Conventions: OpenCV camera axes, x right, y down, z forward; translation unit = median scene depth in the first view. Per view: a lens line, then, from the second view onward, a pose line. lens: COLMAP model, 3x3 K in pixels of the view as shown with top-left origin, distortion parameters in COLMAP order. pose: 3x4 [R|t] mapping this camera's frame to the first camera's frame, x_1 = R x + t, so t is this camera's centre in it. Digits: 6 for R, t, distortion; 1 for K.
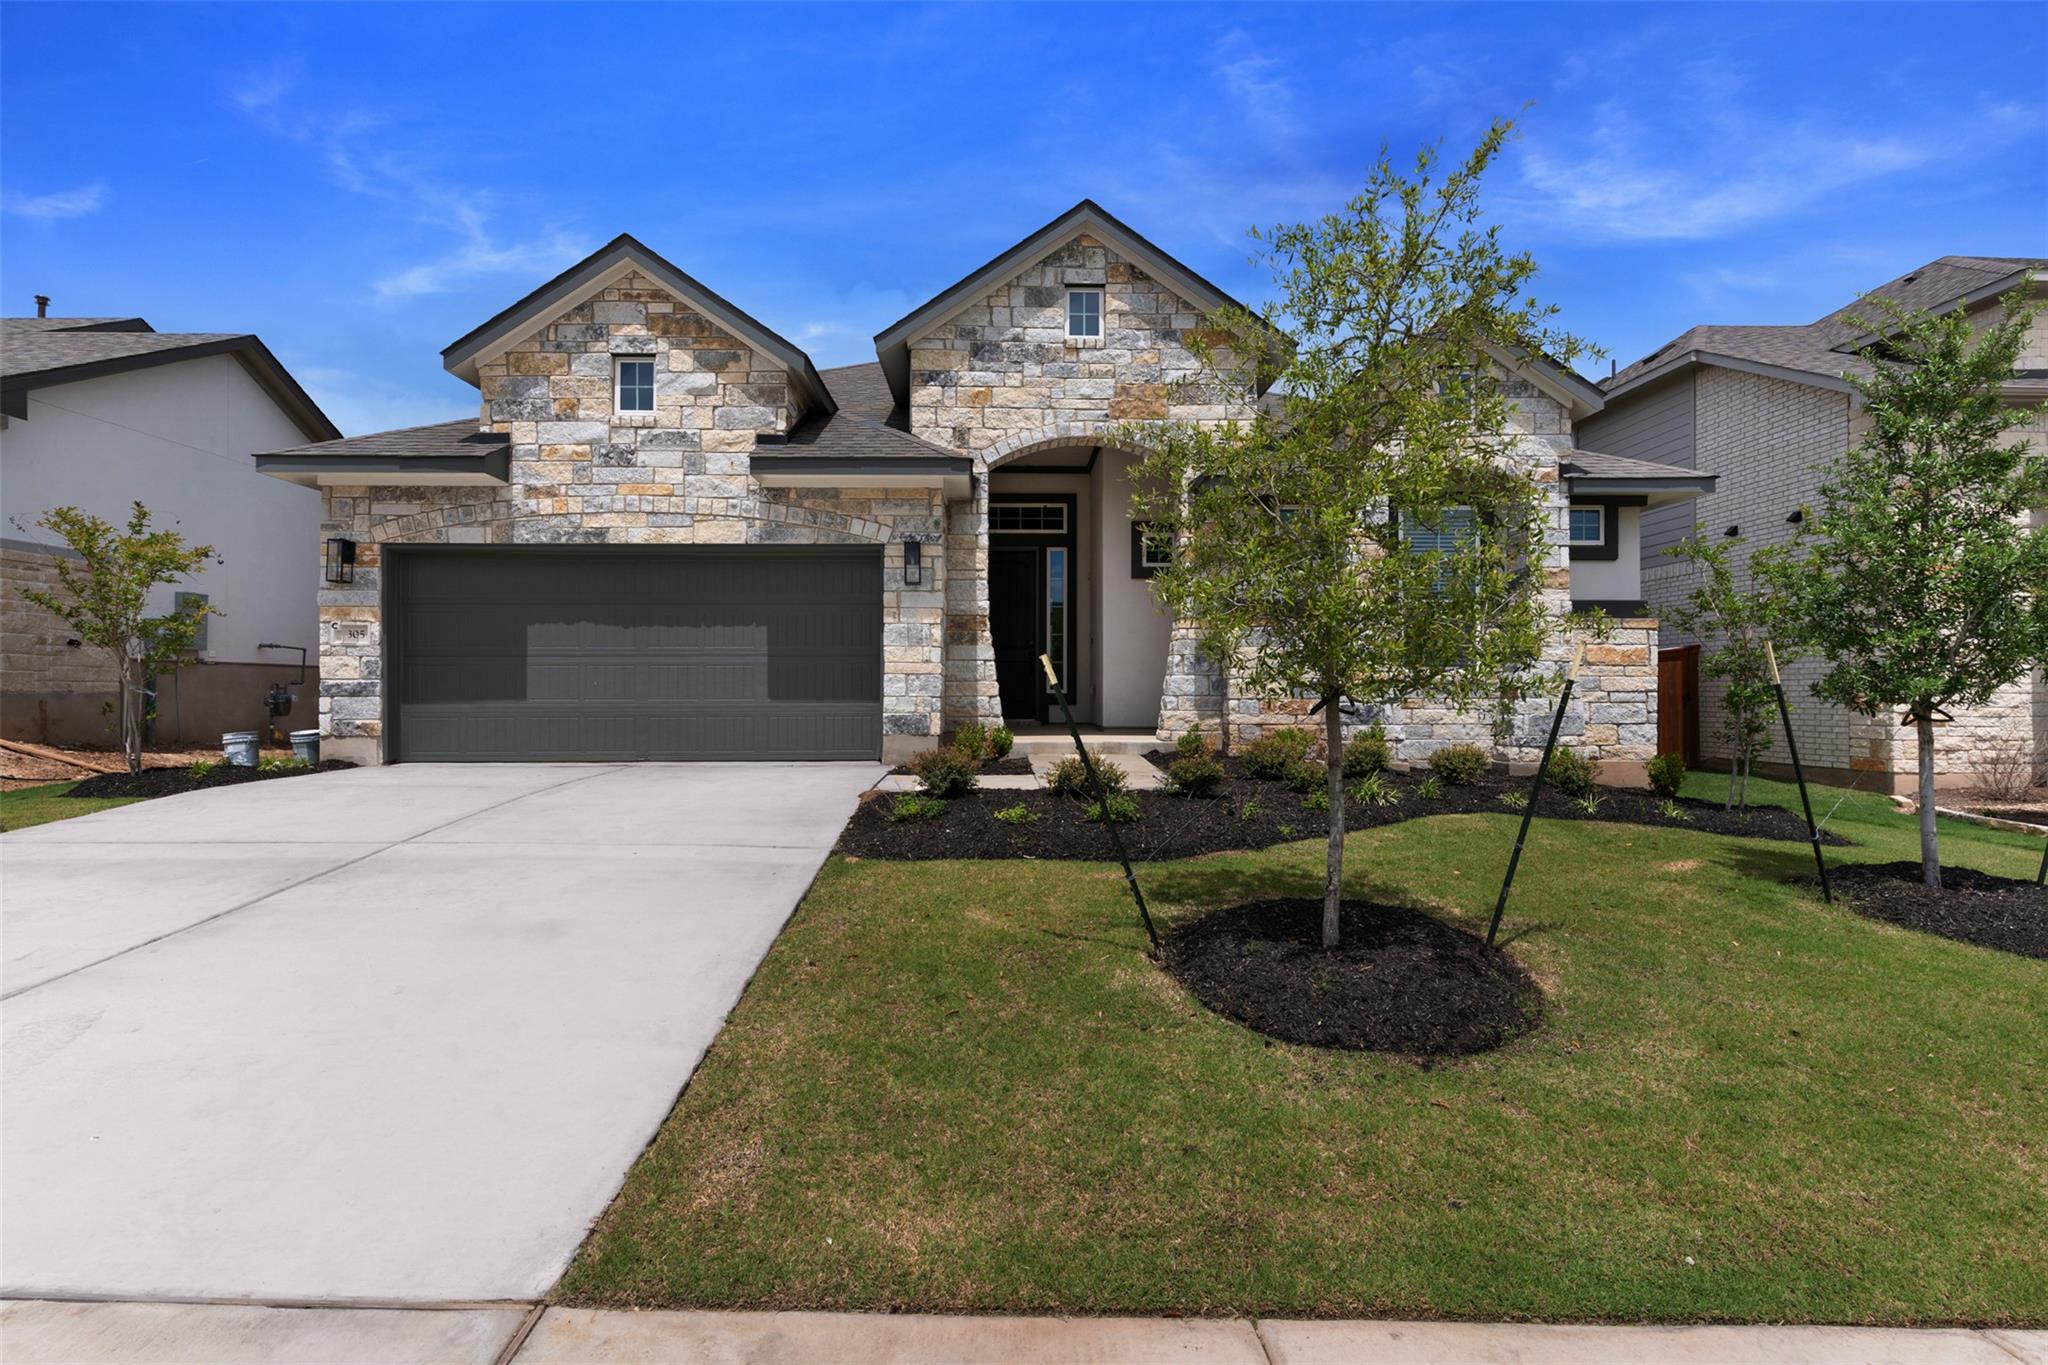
lens RADIAL K [[1001.0, 0, 1037.0], [0, 1001.0, 685.4], [0, 0, 1]] dist [0.001617, -0.000117]
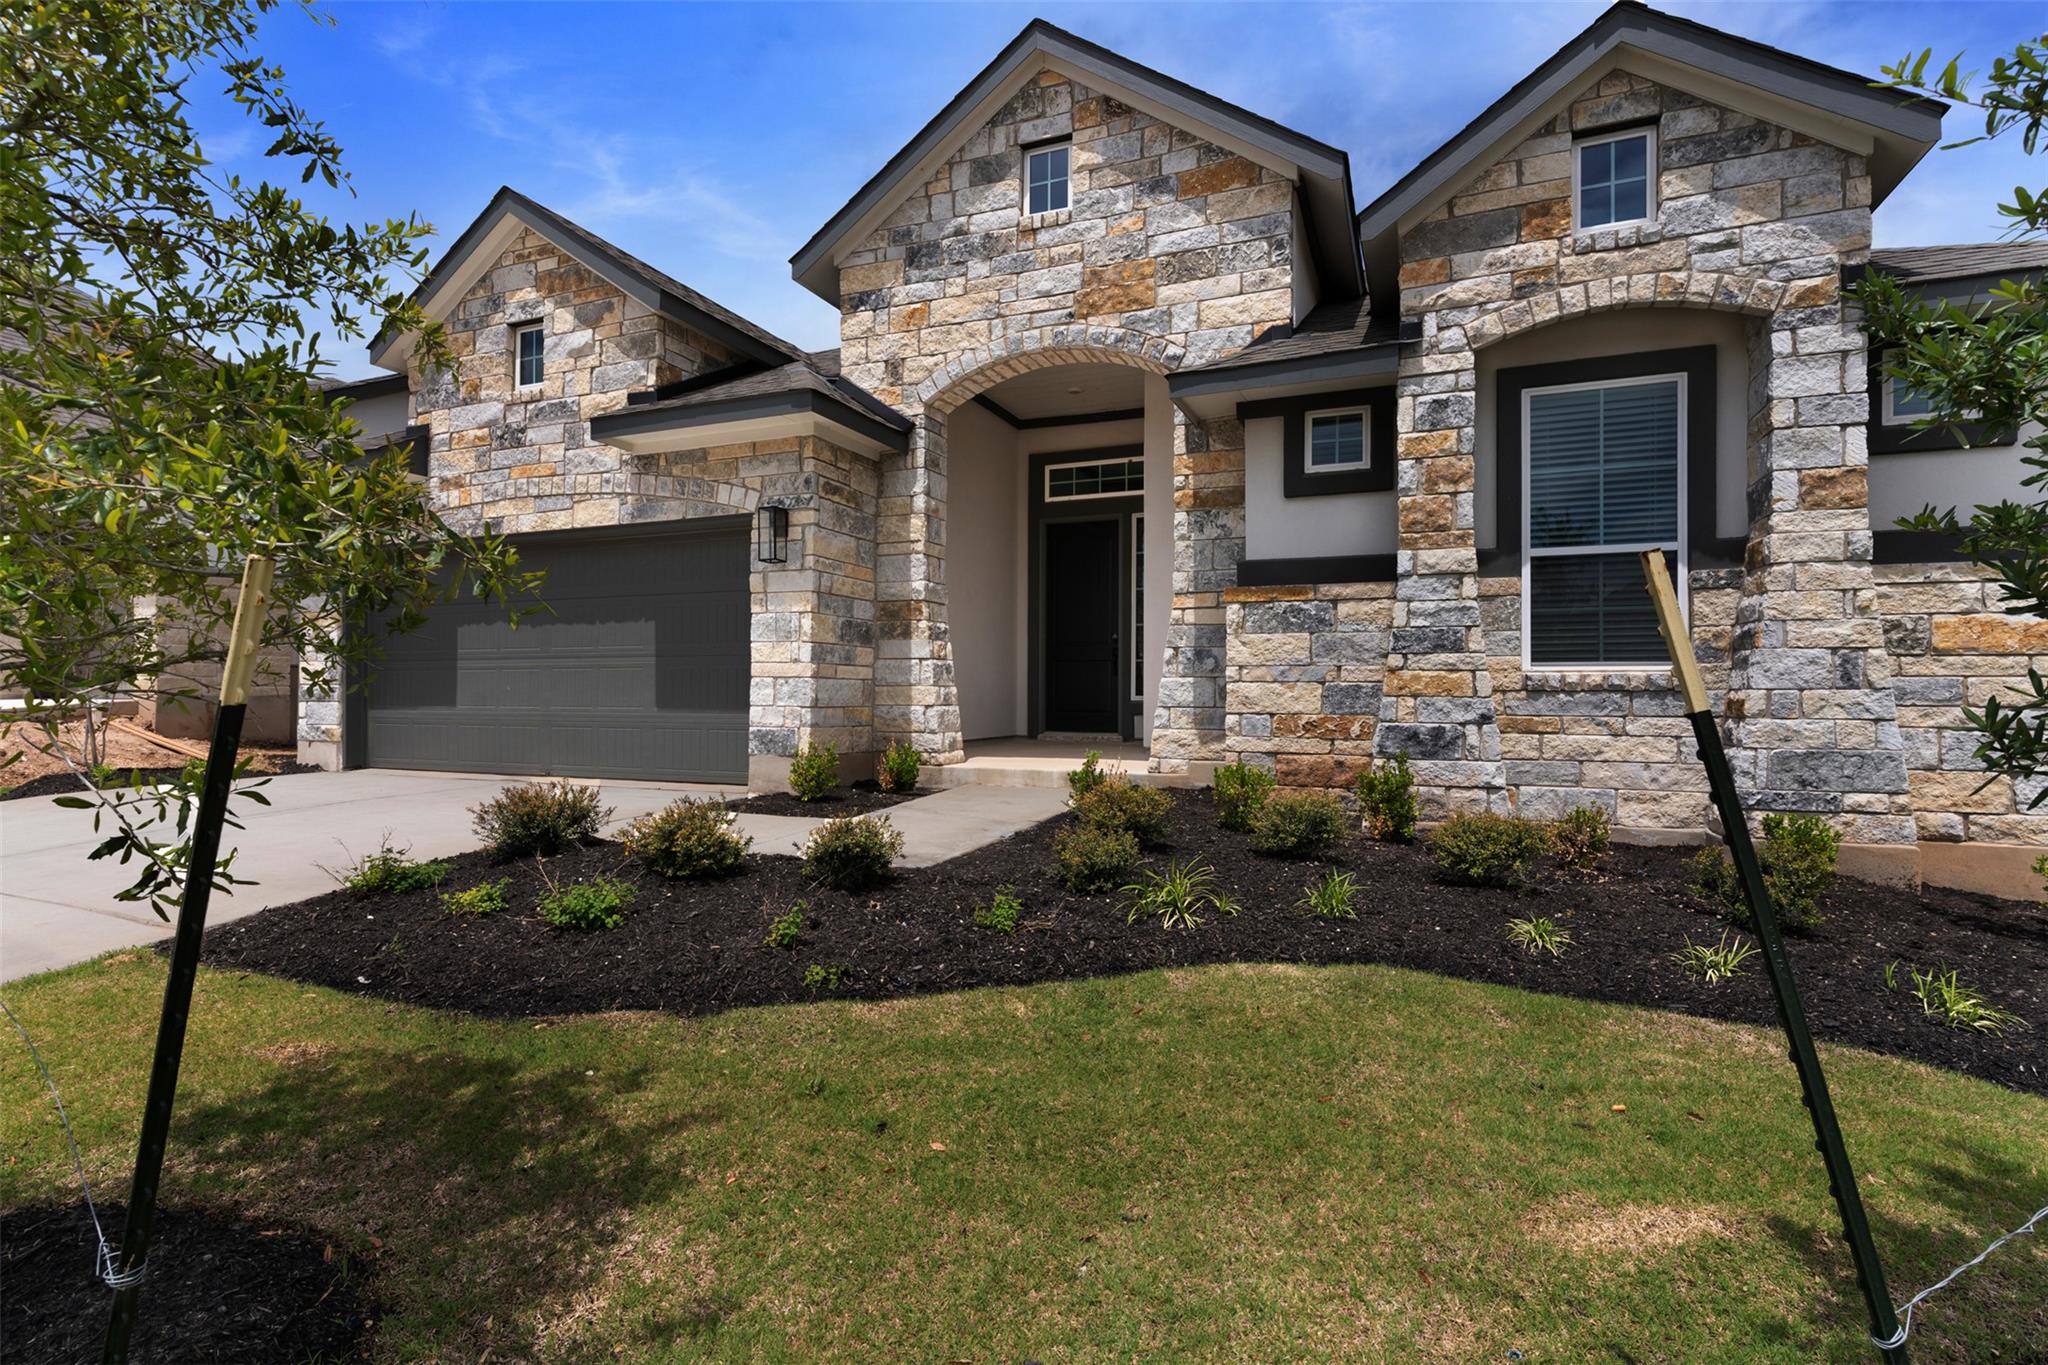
lens RADIAL K [[1001.0, 0, 1011.5], [0, 1001.0, 682.9], [0, 0, 1]] dist [0.001617, -0.000117]
pose [[0.908815, -0.001109, -0.417198, 0.349146], [-0.000632, 0.999992, -0.004035, -0.003802], [0.417199, 0.003931, 0.908807, 0.352313]]
